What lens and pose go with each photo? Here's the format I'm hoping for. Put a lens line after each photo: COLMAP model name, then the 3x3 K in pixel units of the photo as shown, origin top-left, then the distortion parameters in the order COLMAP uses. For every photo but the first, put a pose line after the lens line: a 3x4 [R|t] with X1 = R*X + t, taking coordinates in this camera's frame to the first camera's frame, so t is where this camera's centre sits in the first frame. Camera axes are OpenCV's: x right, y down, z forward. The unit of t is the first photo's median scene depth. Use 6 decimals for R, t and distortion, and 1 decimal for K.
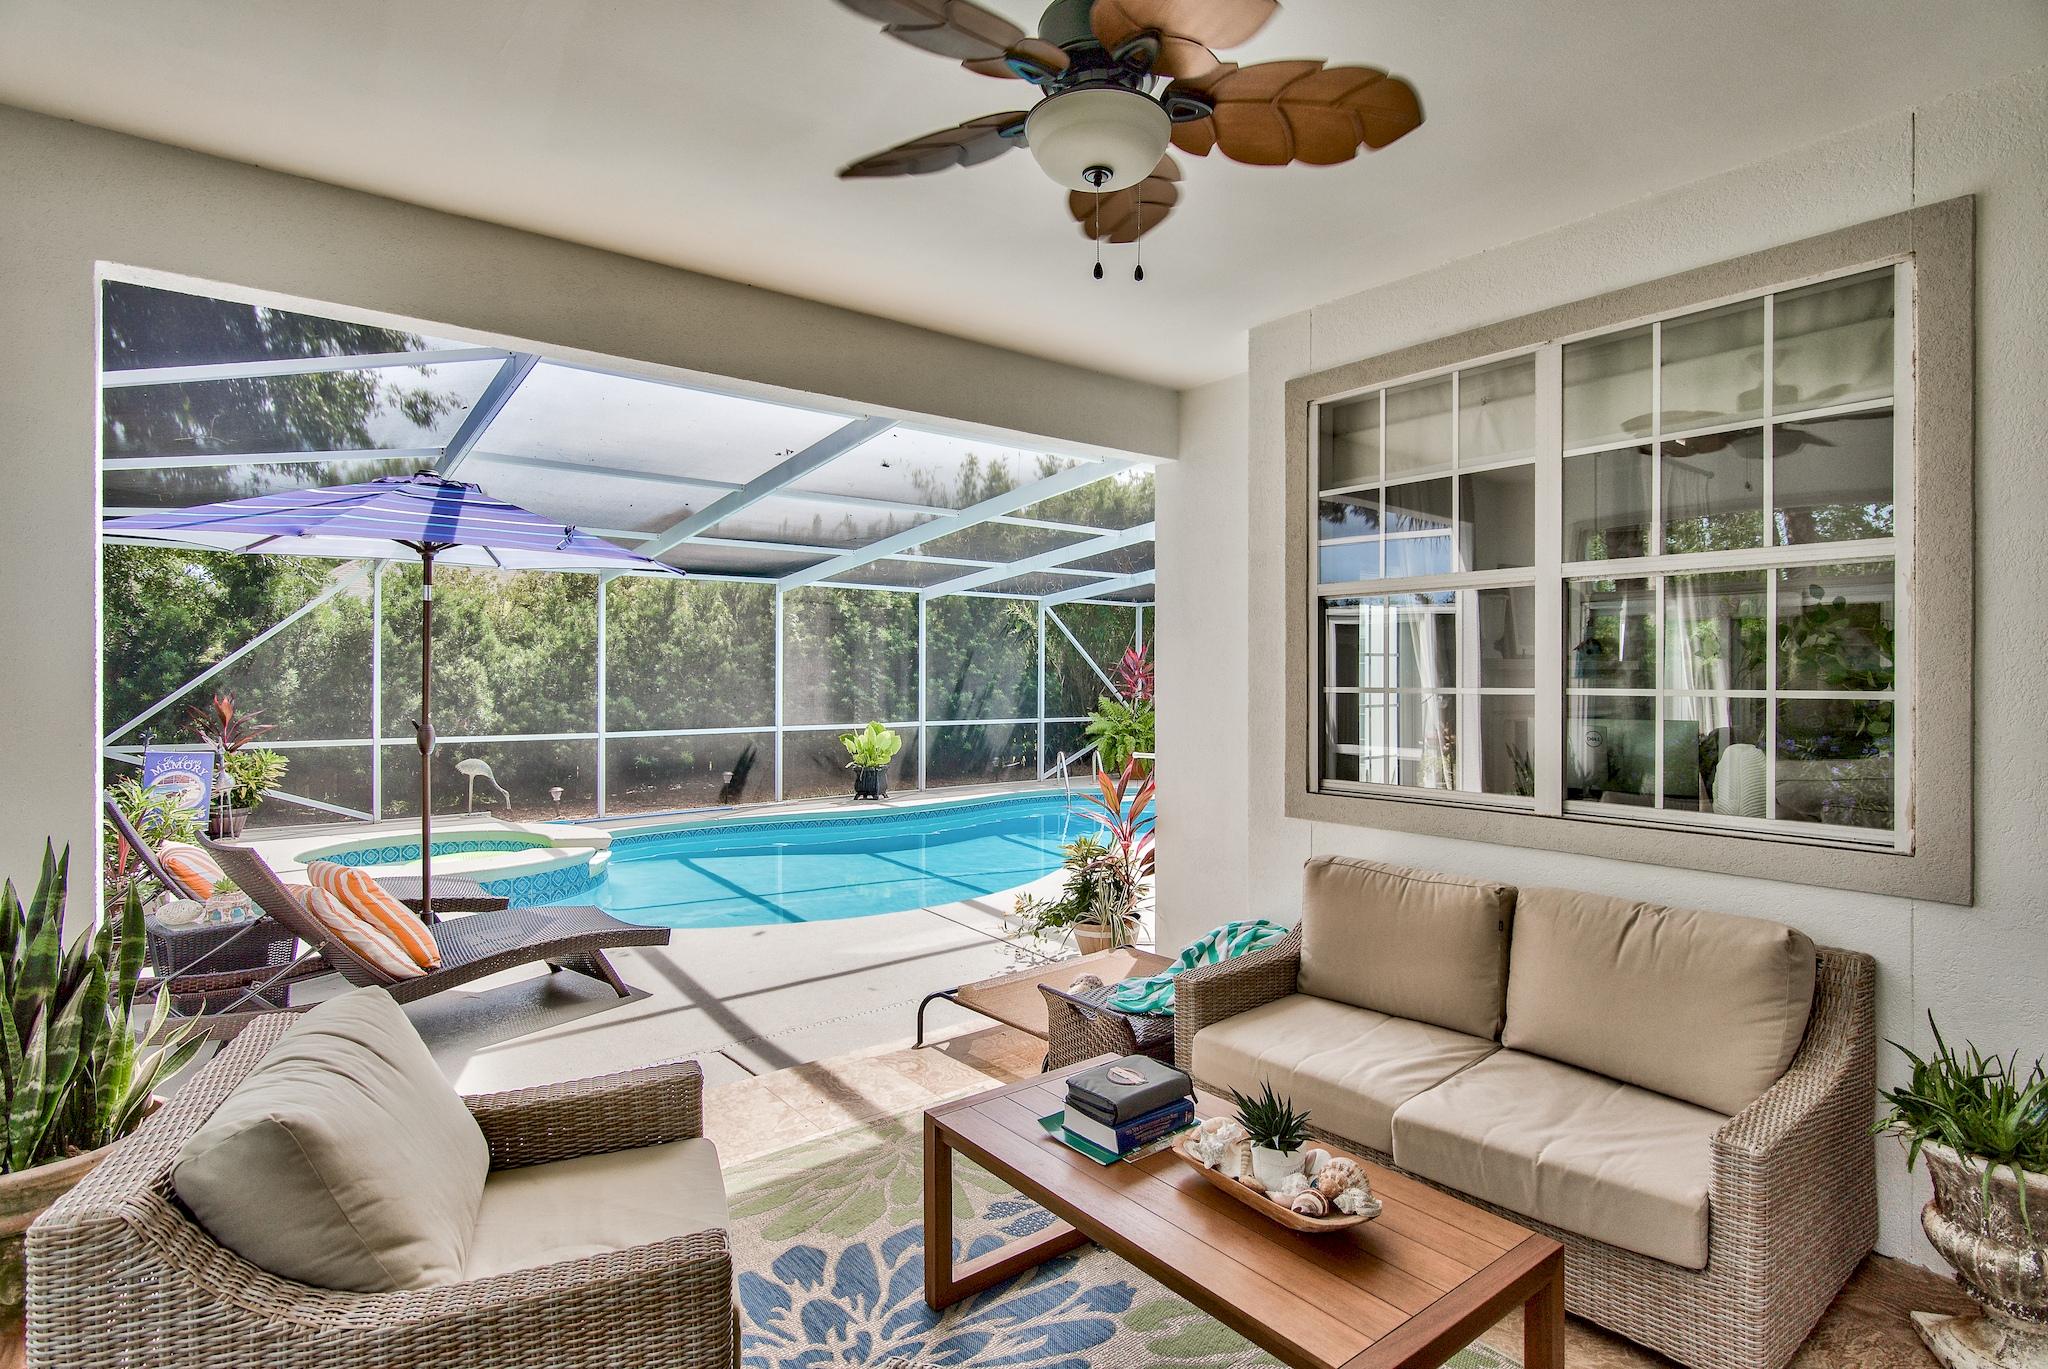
lens RADIAL K [[1025.2, 0, 1024.0], [0, 1025.2, 684.5], [0, 0, 1]] dist [-0.002113, -0.000946]
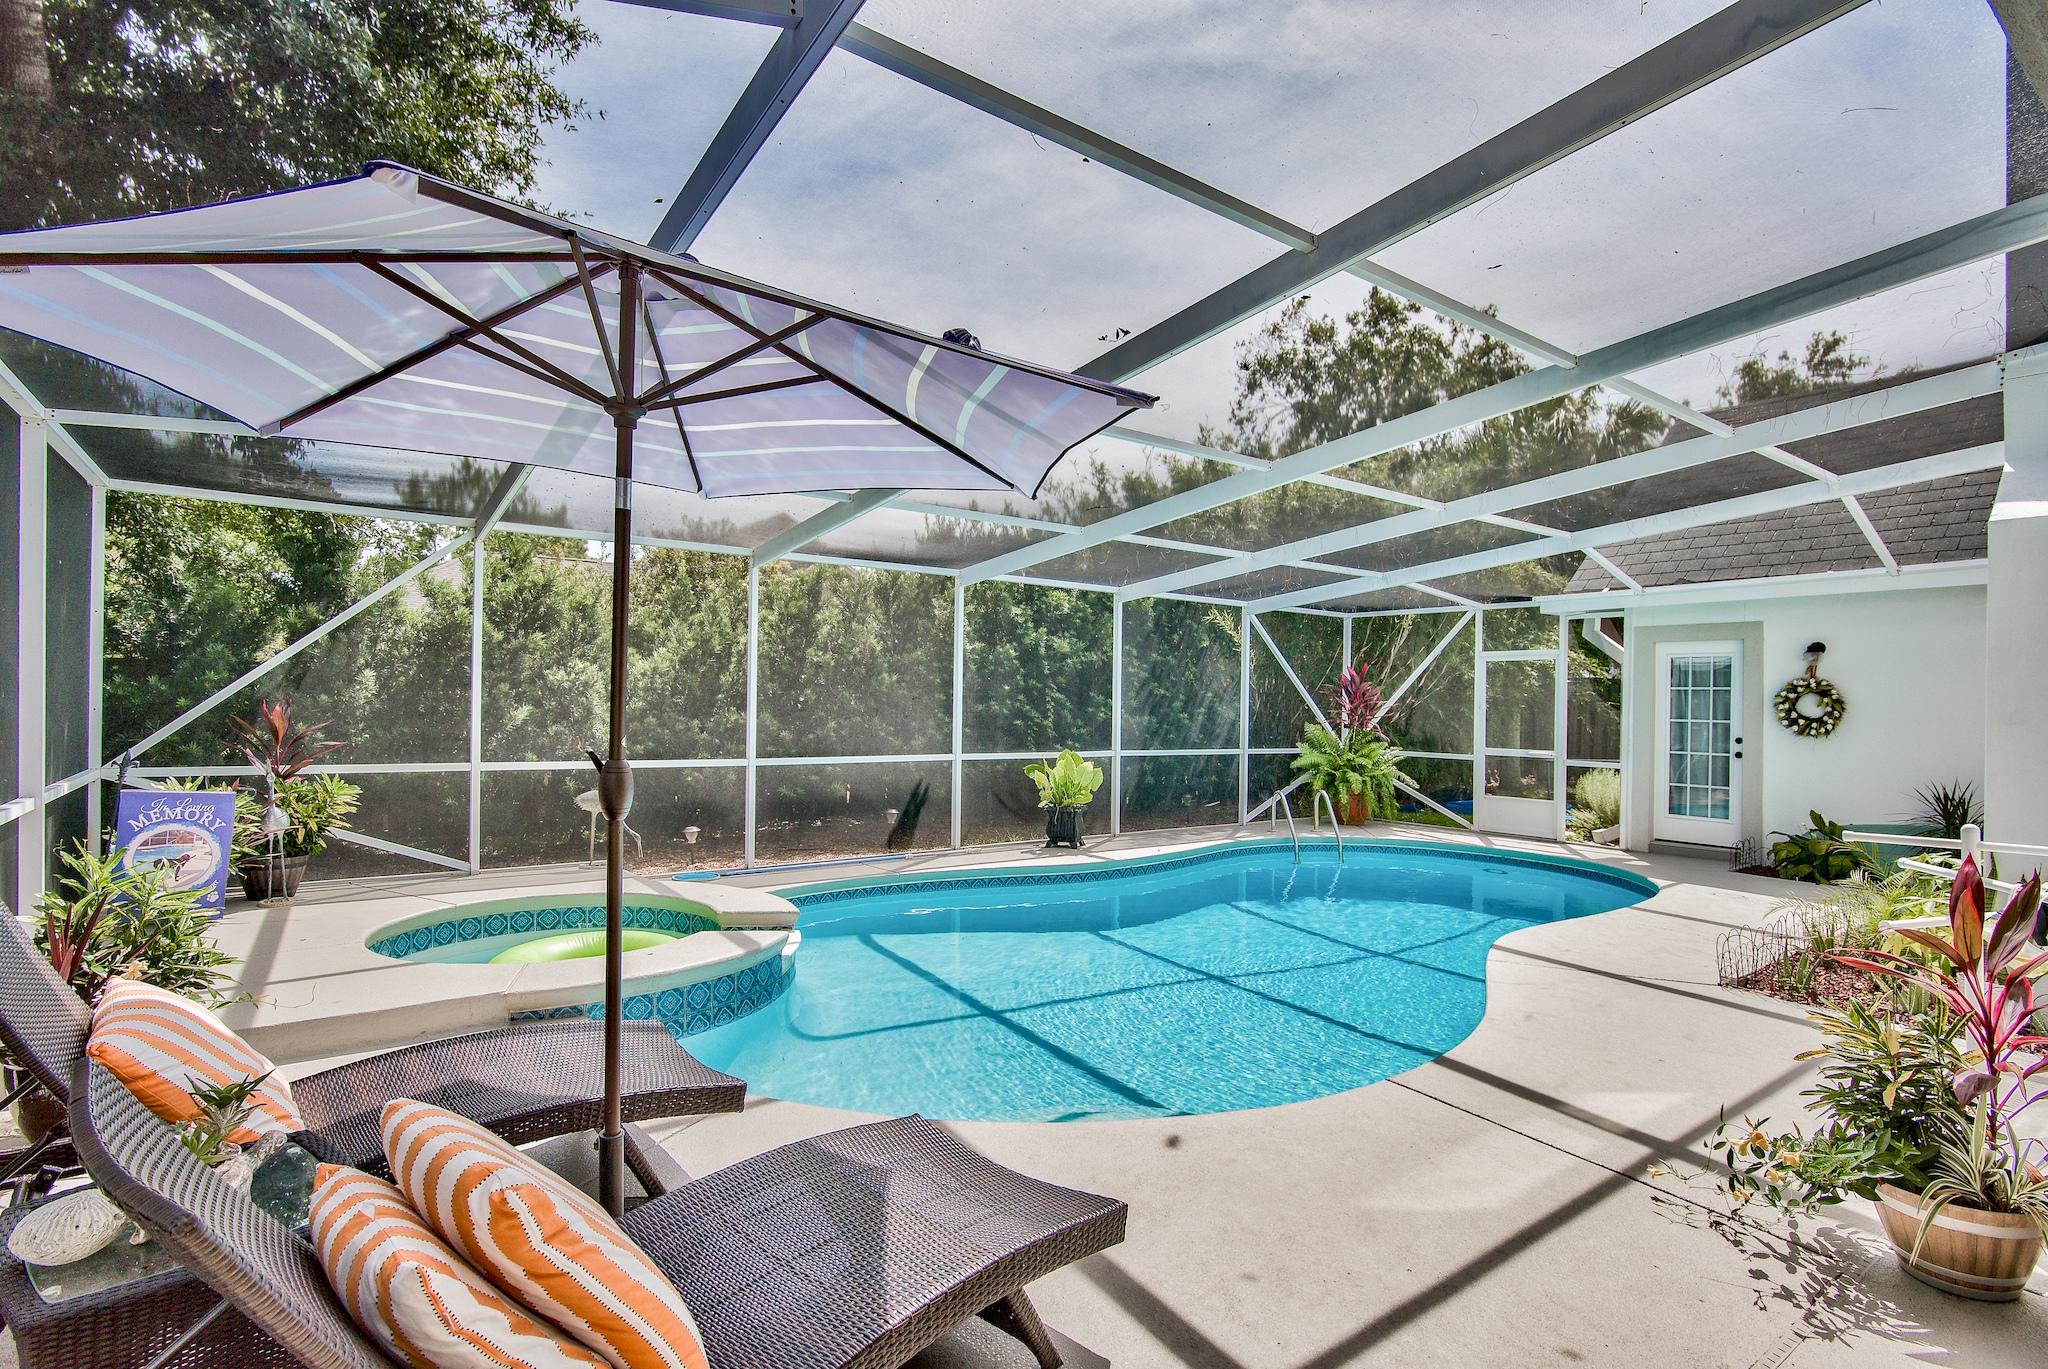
lens RADIAL K [[1001.2, 0, 1012.8], [0, 1001.2, 720.7], [0, 0, 1]] dist [-0.001963, 0.000552]
pose [[0.998488, 0.019205, -0.051513, -0.170437], [-0.018594, 0.999751, 0.012312, 0.004747], [0.051737, -0.011336, 0.998596, 0.243431]]
